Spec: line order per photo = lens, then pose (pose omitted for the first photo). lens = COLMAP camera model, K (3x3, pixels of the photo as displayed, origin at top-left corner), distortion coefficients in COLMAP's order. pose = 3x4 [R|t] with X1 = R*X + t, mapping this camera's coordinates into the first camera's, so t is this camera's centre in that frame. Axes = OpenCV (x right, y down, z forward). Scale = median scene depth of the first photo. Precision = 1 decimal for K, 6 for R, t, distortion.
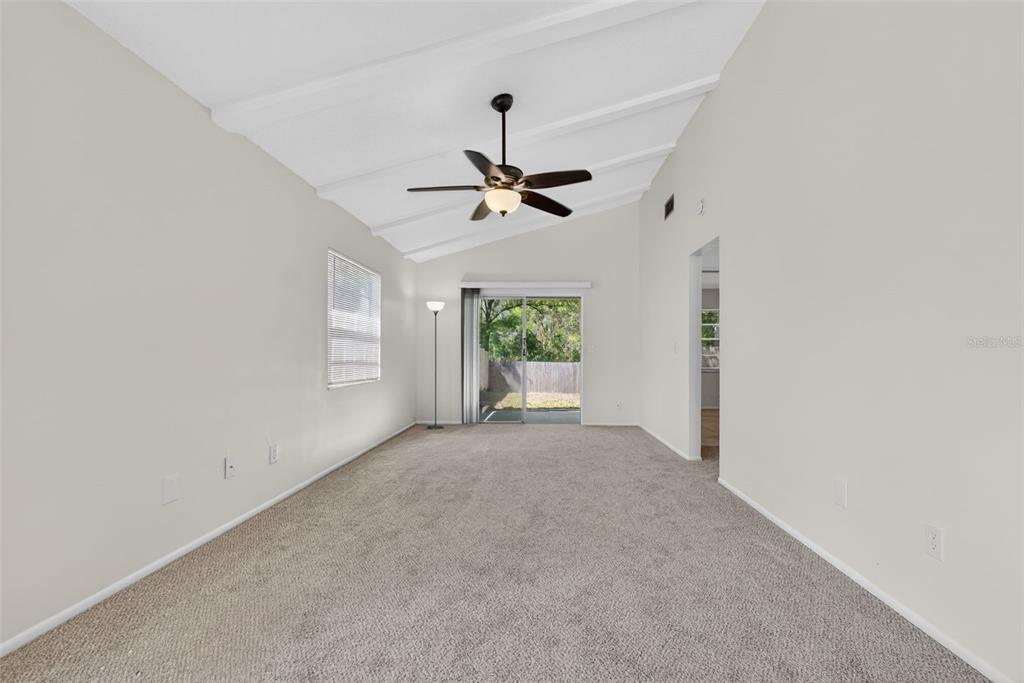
lens RADIAL K [[454.3, 0, 520.0], [0, 454.3, 345.5], [0, 0, 1]] dist [0.000113, 0.000088]
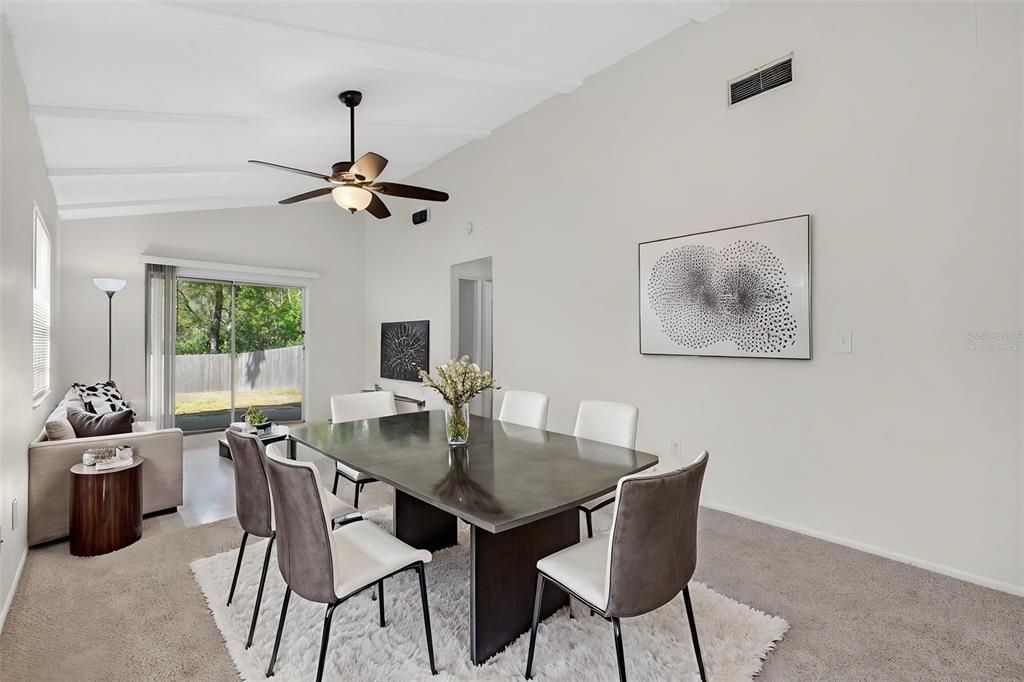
lens RADIAL K [[450.8, 0, 506.8], [0, 450.8, 342.3], [0, 0, 1]] dist [0.000449, -0.000072]
pose [[0.702639, -0.011983, 0.711445, -0.503144], [-0.003484, 0.999788, 0.020281, -0.021260], [-0.711538, -0.016728, 0.702449, 0.054552]]
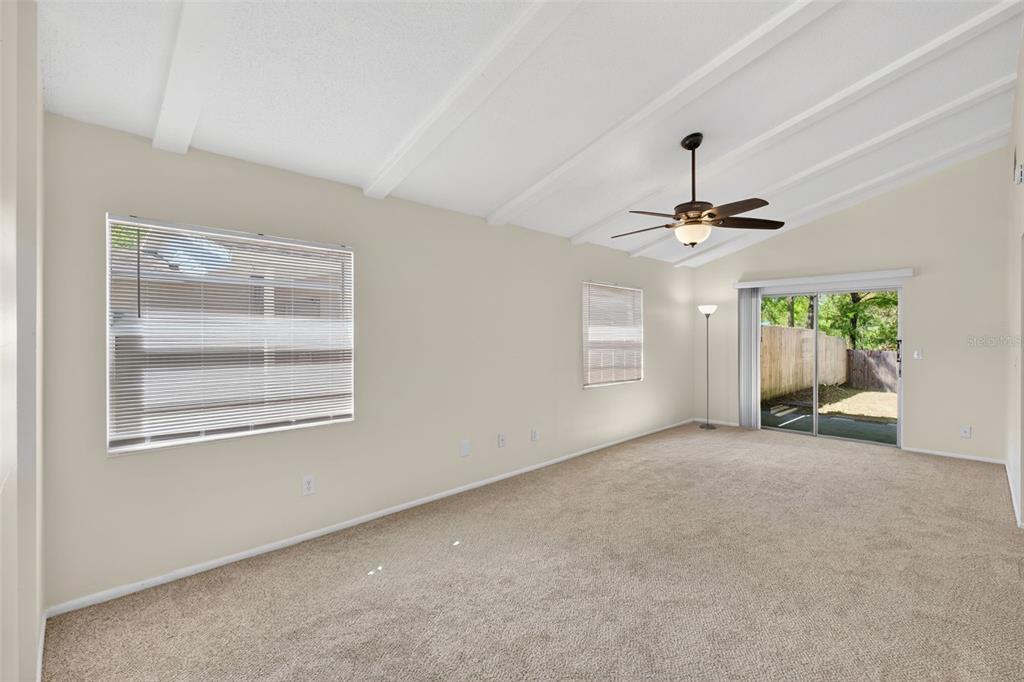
lens RADIAL K [[440.2, 0, 513.0], [0, 440.2, 328.7], [0, 0, 1]] dist [-0.002014, -0.000293]
pose [[0.720198, -0.013706, -0.693633, 0.373606], [0.016654, 0.999858, -0.002466, -0.093765], [0.693569, -0.009776, 0.720324, -0.053777]]
